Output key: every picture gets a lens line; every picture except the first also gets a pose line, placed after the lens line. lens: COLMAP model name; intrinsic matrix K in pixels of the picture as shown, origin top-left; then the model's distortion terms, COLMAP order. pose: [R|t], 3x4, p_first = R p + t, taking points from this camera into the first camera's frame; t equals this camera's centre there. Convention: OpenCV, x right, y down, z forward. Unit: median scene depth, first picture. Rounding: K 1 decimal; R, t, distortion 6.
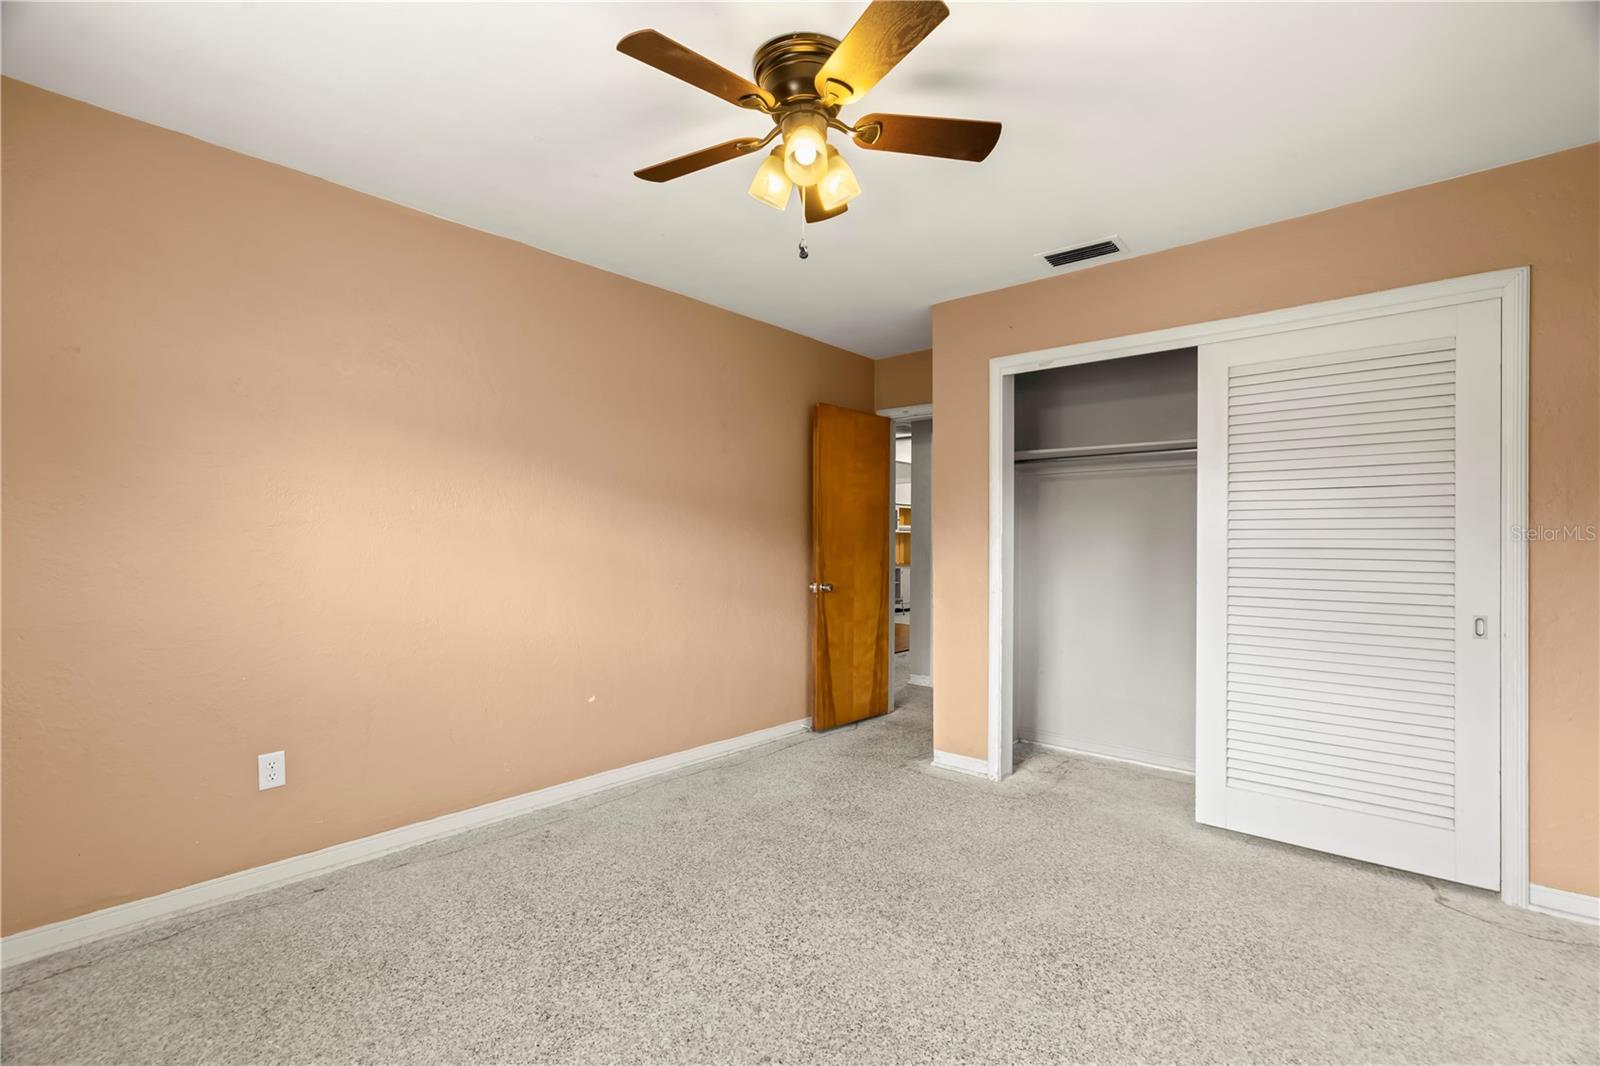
lens RADIAL K [[725.9, 0, 791.9], [0, 725.9, 528.0], [0, 0, 1]] dist [-0.002959, 0.000109]
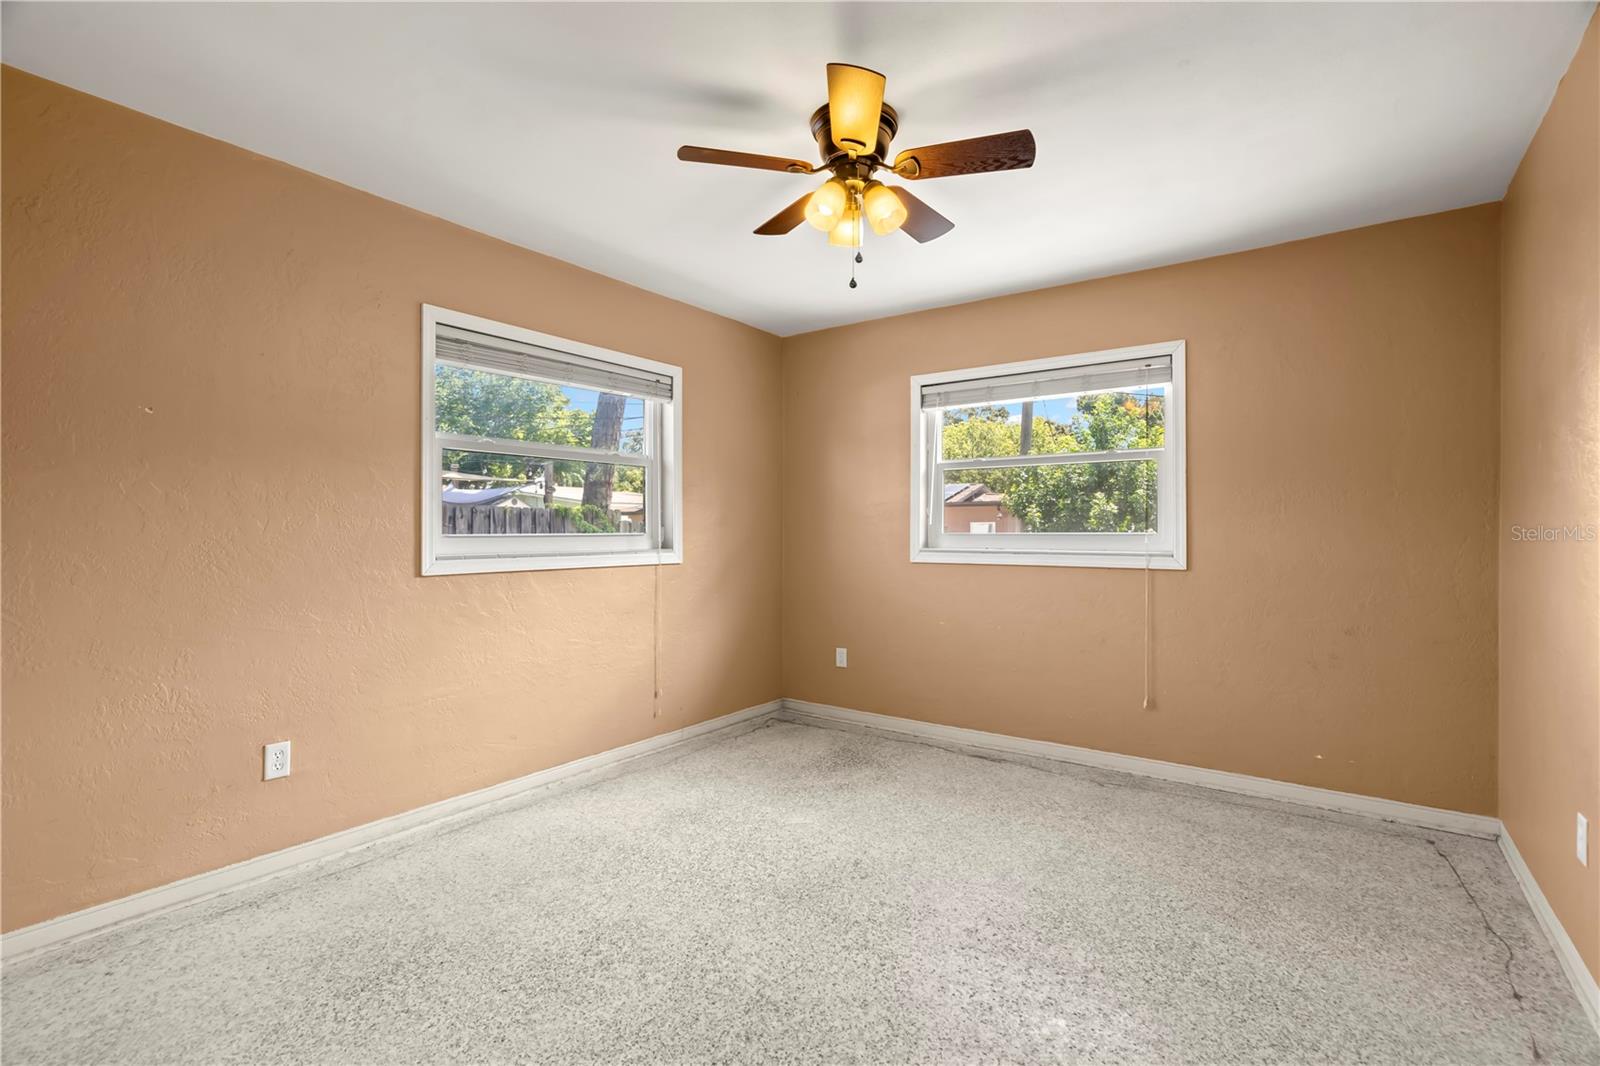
lens RADIAL K [[725.9, 0, 791.9], [0, 725.9, 528.0], [0, 0, 1]] dist [-0.002959, 0.000109]
pose [[-0.995560, -0.006373, -0.093912, 0.204517], [-0.004454, 0.999777, -0.020633, 0.036484], [0.094022, -0.020123, -0.995367, 1.995562]]
